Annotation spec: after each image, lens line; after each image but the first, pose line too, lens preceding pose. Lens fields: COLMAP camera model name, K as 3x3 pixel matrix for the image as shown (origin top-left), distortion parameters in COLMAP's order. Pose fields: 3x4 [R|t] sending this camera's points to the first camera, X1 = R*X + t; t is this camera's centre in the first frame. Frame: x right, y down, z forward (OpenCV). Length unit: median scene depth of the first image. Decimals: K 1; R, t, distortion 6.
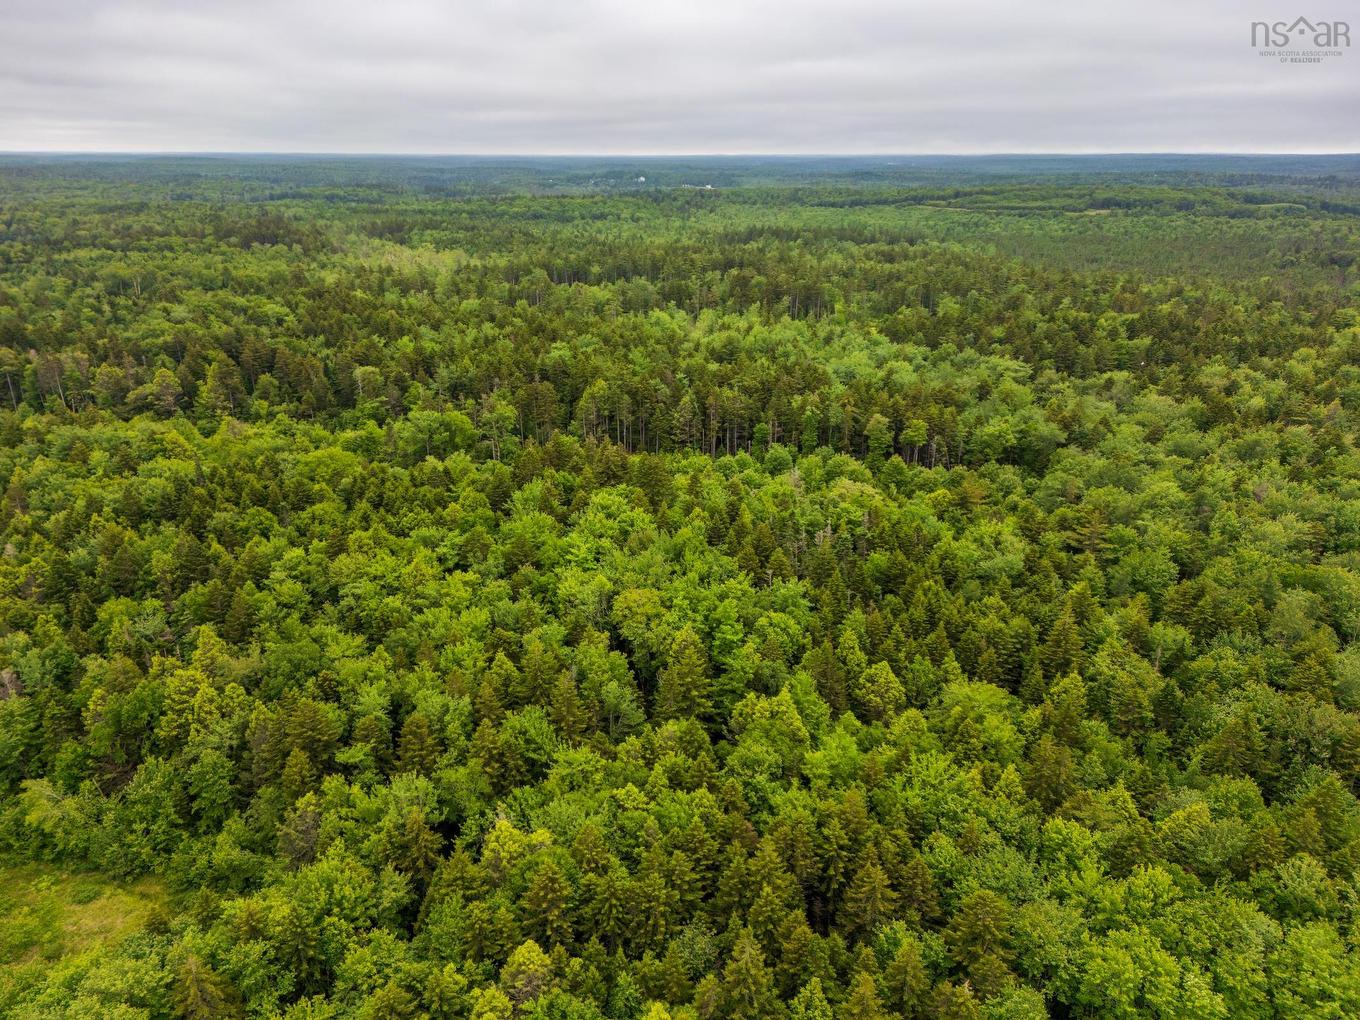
lens RADIAL K [[962.8, 0, 672.8], [0, 962.8, 515.4], [0, 0, 1]] dist [0.071561, -0.065338]
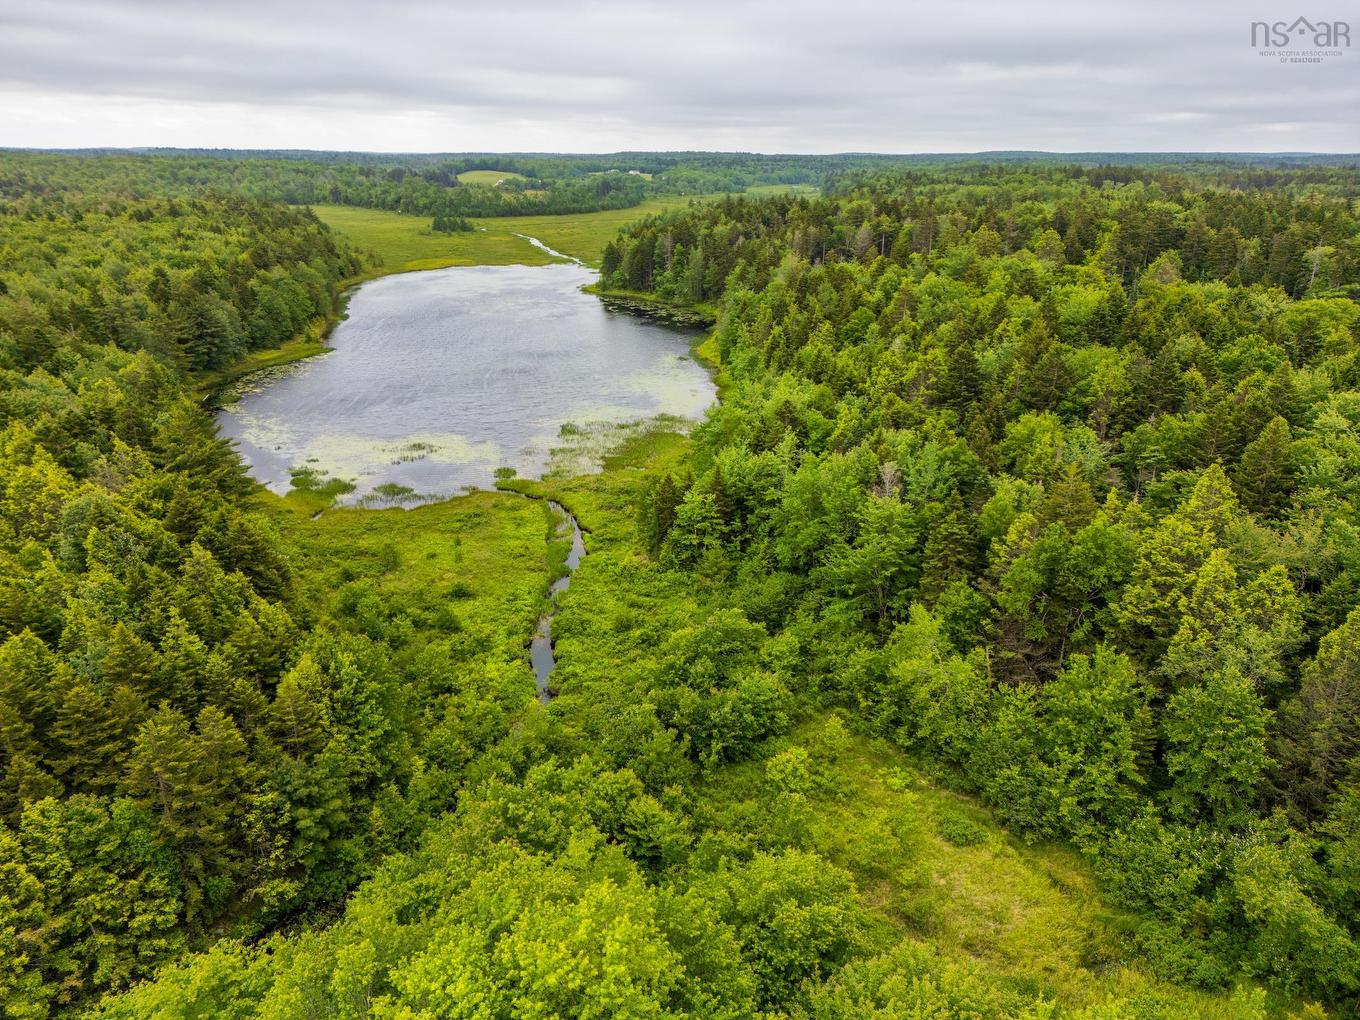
lens RADIAL K [[962.8, 0, 681.8], [0, 962.8, 510.2], [0, 0, 1]] dist [0.071561, -0.065338]
pose [[0.734037, 0.244545, -0.633551, -0.148608], [-0.242198, 0.965837, 0.092191, 0.070646], [0.634452, 0.085773, 0.768188, 0.162558]]
